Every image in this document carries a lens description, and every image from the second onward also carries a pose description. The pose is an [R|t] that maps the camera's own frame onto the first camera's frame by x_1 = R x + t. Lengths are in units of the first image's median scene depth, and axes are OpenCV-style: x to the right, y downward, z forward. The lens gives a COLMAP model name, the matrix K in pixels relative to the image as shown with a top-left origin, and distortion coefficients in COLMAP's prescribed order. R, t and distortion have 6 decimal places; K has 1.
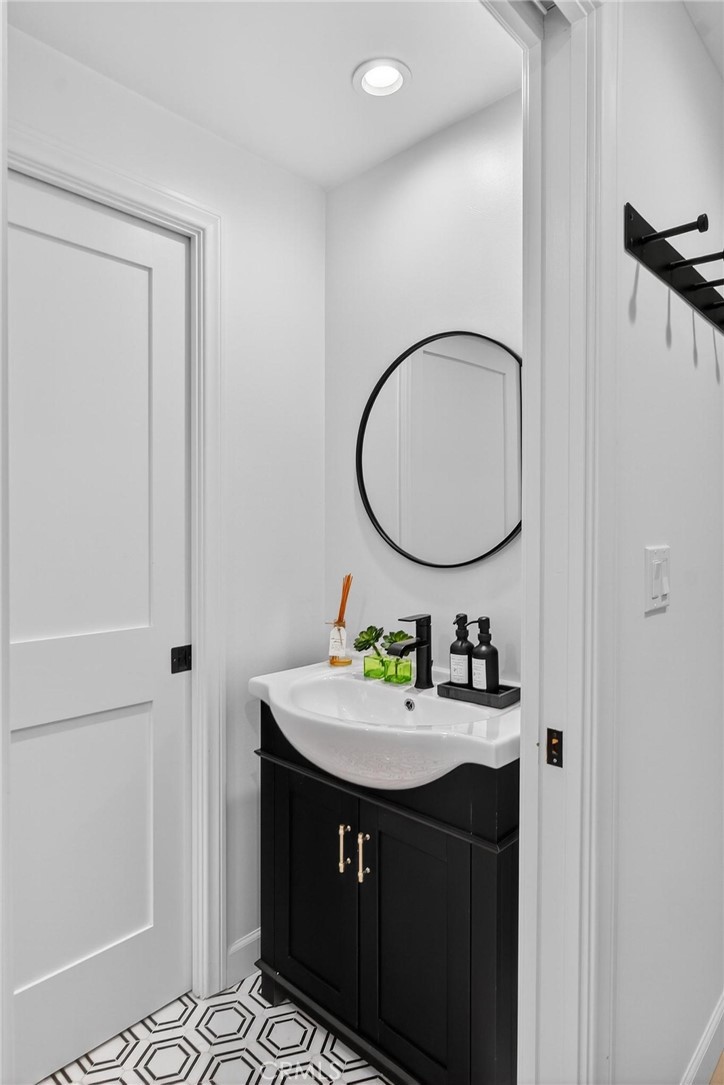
lens RADIAL K [[553.0, 0, 385.6], [0, 553.0, 546.8], [0, 0, 1]] dist [-0.001585, -0.000269]
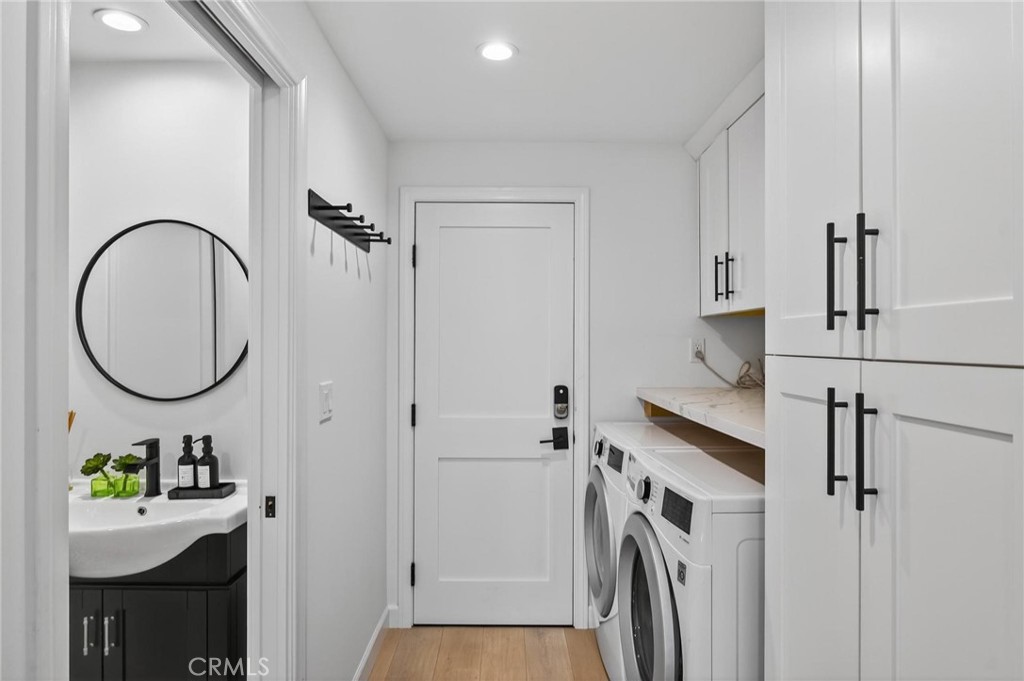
lens RADIAL K [[575.9, 0, 513.0], [0, 575.9, 350.8], [0, 0, 1]] dist [-0.002047, 0.000145]
pose [[0.704457, 0.000294, 0.709746, -0.297368], [0.008465, 0.999925, -0.008816, -0.062765], [-0.709696, 0.012219, 0.704402, -0.542252]]
